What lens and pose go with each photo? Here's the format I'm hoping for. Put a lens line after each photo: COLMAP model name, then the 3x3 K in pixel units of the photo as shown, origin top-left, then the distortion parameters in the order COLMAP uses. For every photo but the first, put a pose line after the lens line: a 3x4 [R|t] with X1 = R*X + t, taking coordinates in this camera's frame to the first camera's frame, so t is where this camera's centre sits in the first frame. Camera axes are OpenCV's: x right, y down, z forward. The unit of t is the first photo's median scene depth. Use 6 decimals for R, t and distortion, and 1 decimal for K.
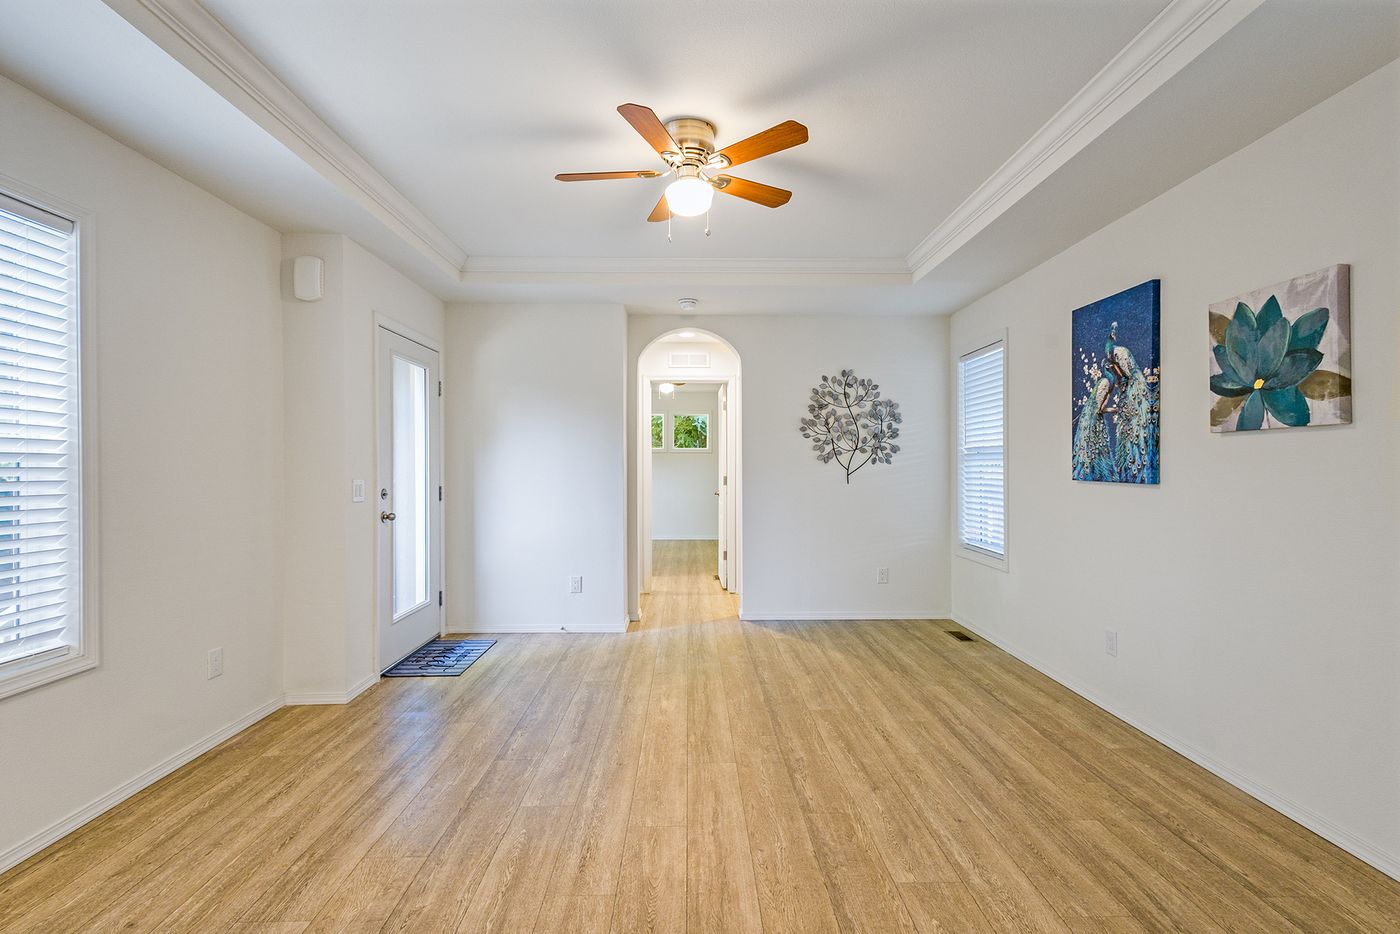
lens RADIAL K [[654.6, 0, 700.4], [0, 654.6, 466.2], [0, 0, 1]] dist [0.010408, -0.000607]
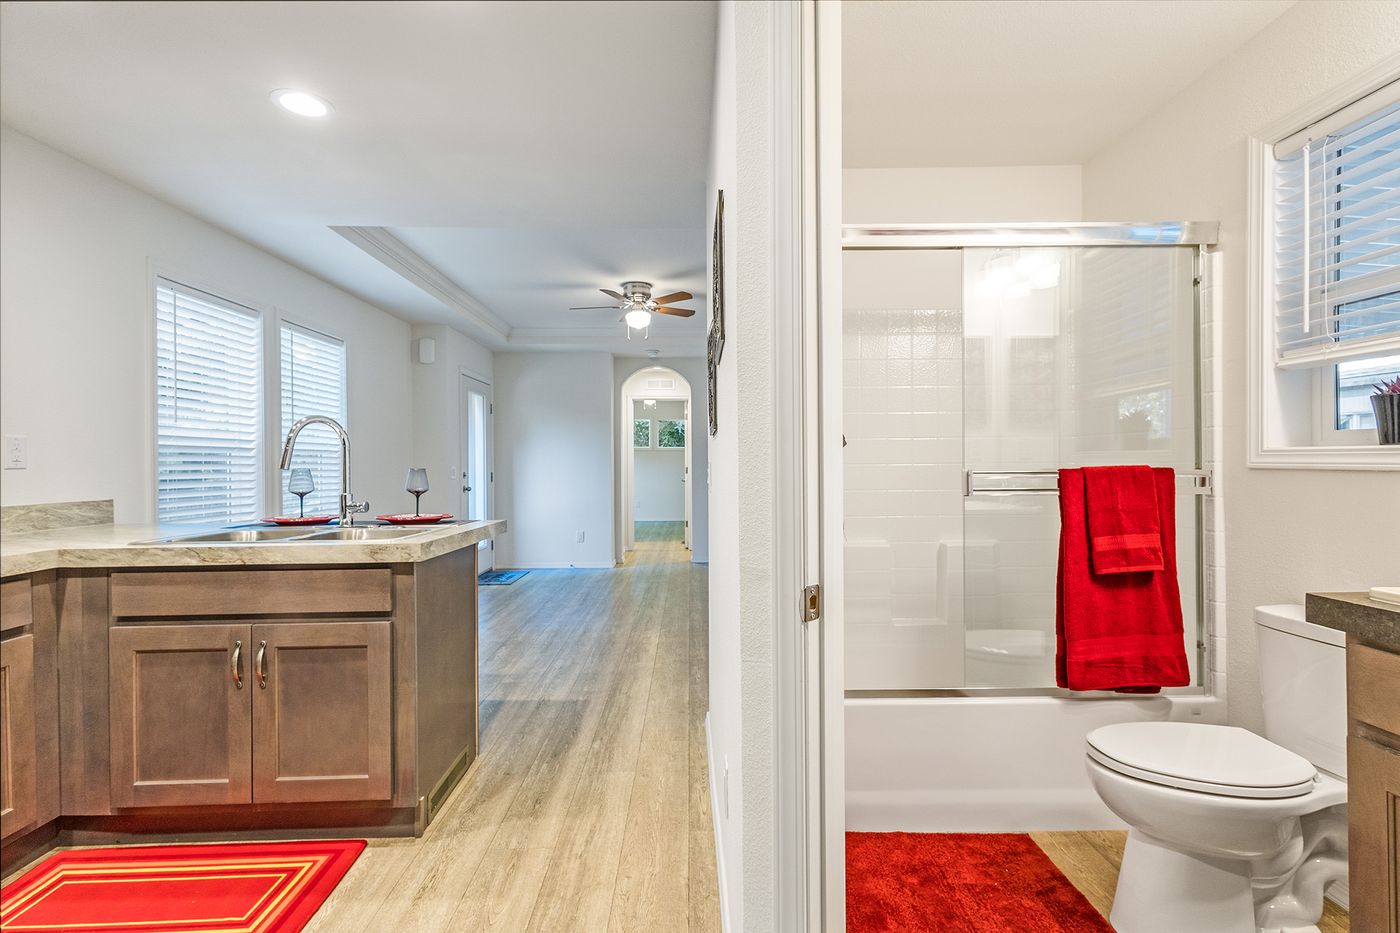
lens RADIAL K [[650.5, 0, 706.0], [0, 650.5, 465.6], [0, 0, 1]] dist [0.004190, -0.000287]
pose [[0.999980, -0.002658, 0.005803, 0.131959], [0.002654, 0.999996, 0.000834, 0.019981], [-0.005805, -0.000819, 0.999983, -0.721053]]
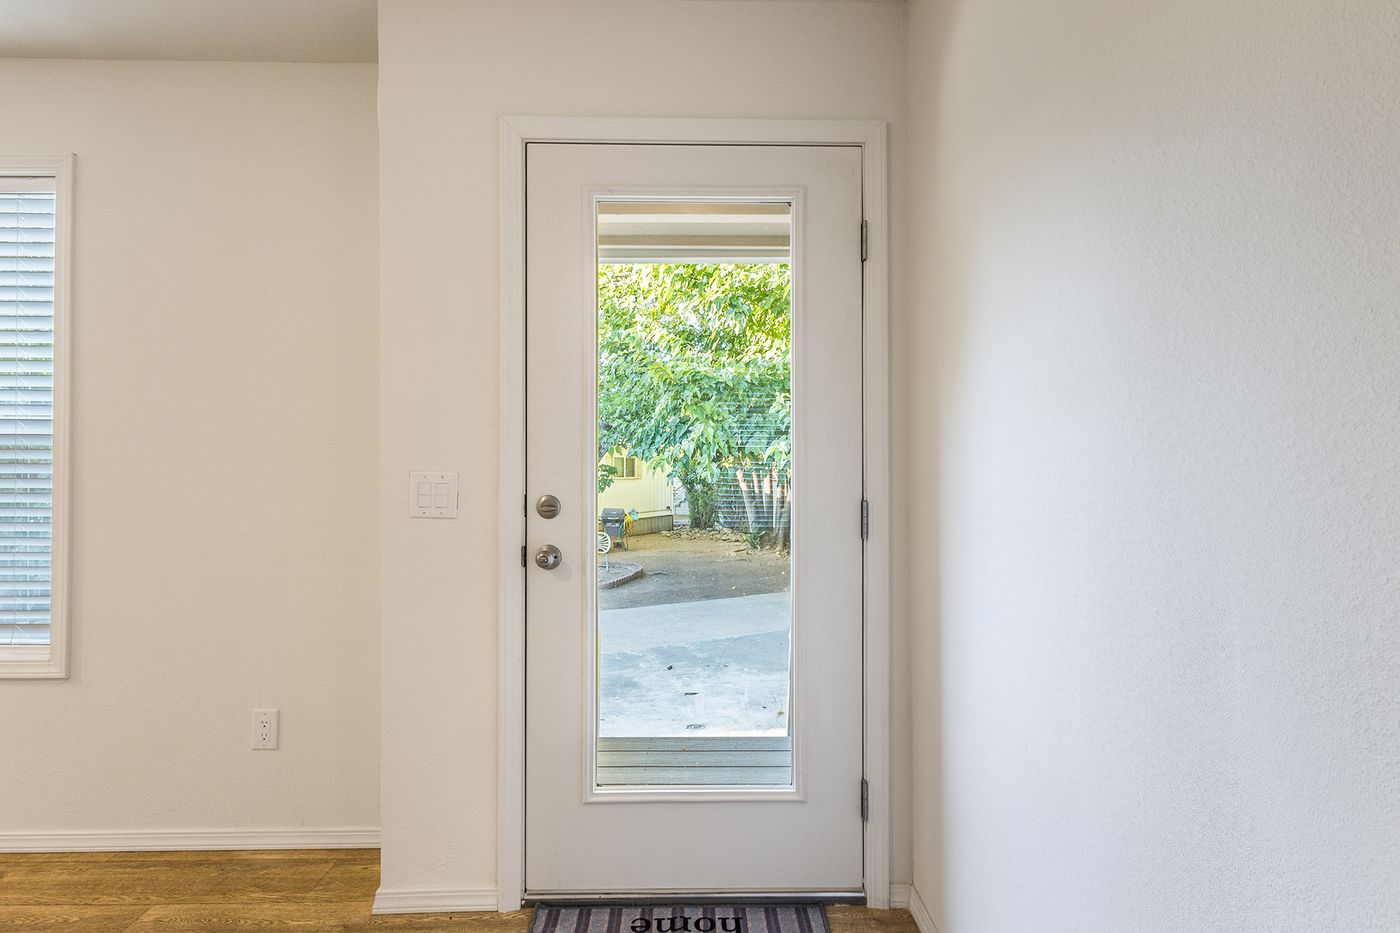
lens RADIAL K [[663.1, 0, 699.4], [0, 663.1, 465.2], [0, 0, 1]] dist [0.015158, -0.005381]
pose [[-0.000127, -0.004664, -0.999989, -0.021402], [-0.002152, 0.999987, -0.004664, 0.017067], [0.999998, 0.002152, -0.000137, 1.235041]]
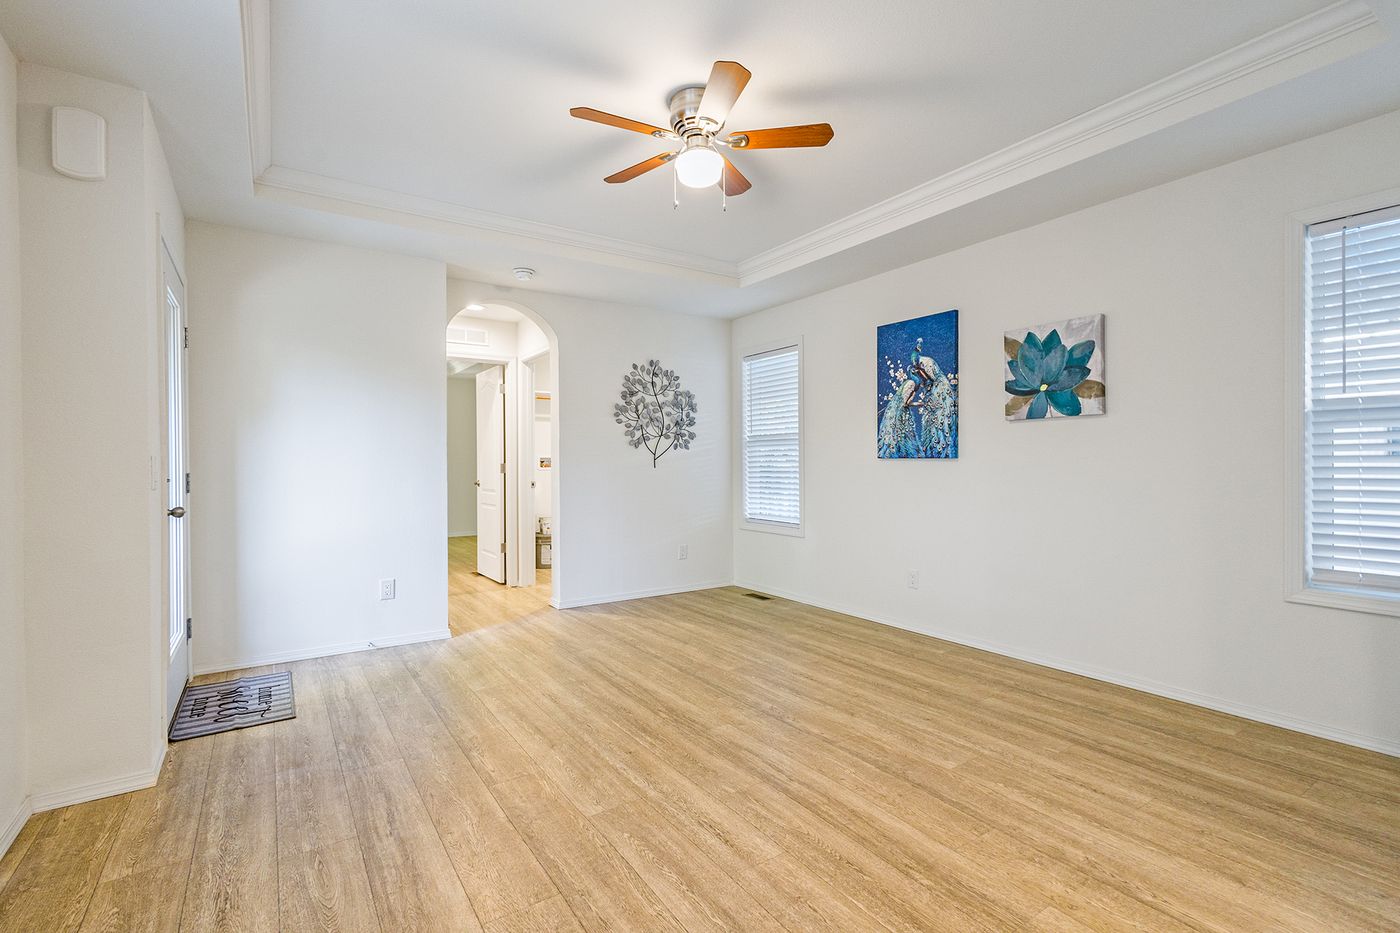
lens RADIAL K [[643.0, 0, 700.0], [0, 643.0, 466.5], [0, 0, 1]] dist [0.010804, -0.001773]
pose [[0.840165, -0.006363, 0.542294, -0.420747], [0.004883, 0.999979, 0.004168, 0.031167], [-0.542309, -0.000854, 0.840179, 0.131459]]
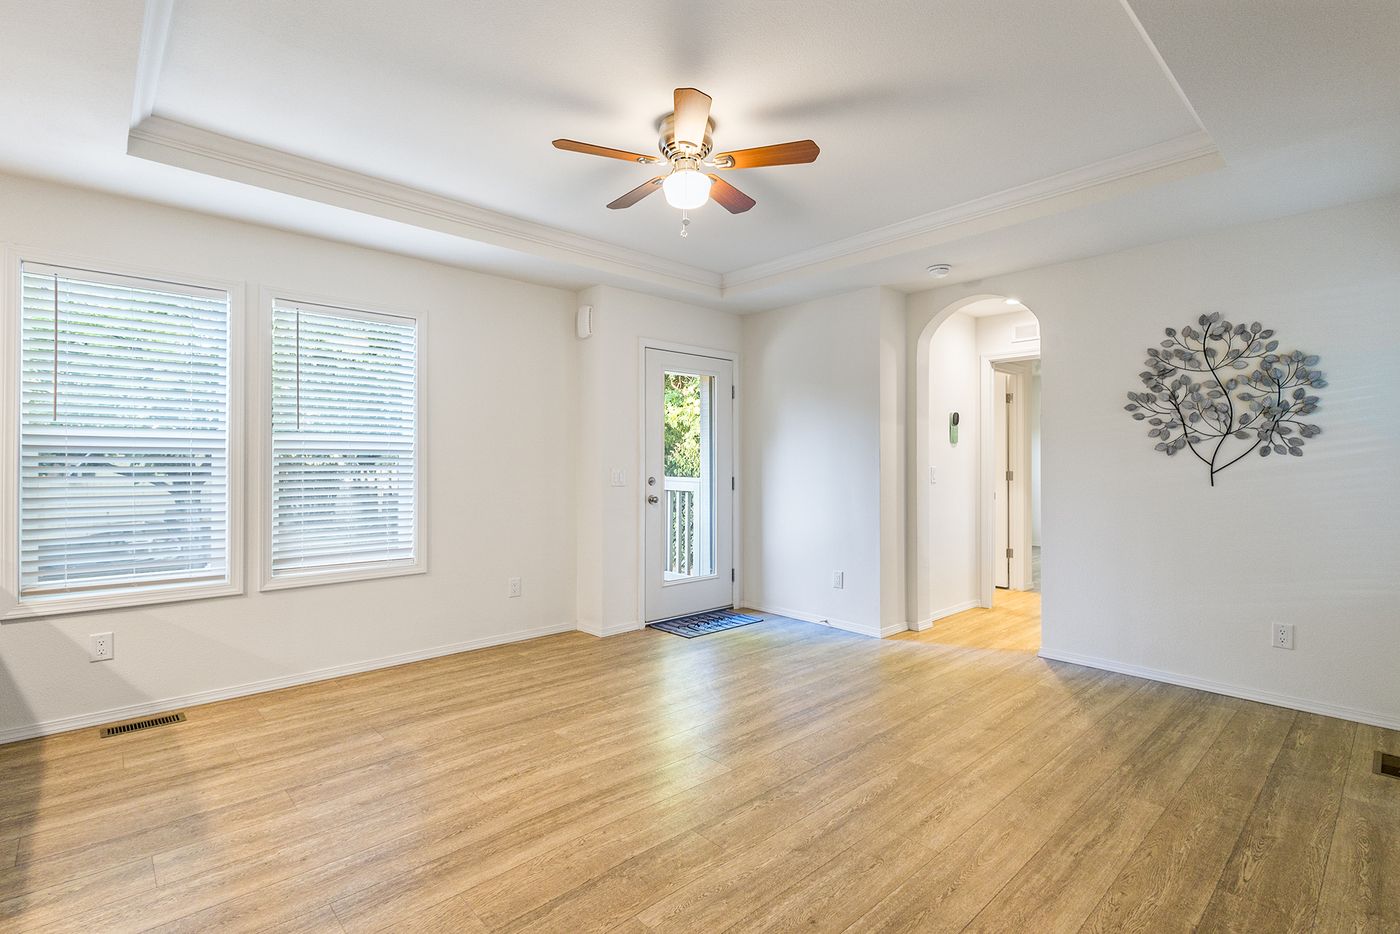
lens RADIAL K [[654.6, 0, 700.4], [0, 654.6, 466.2], [0, 0, 1]] dist [0.010408, -0.000607]
pose [[0.666362, 0.006321, -0.745602, 0.571728], [-0.003759, 0.999980, 0.005118, 0.007739], [0.745619, -0.000608, 0.666372, 0.262723]]
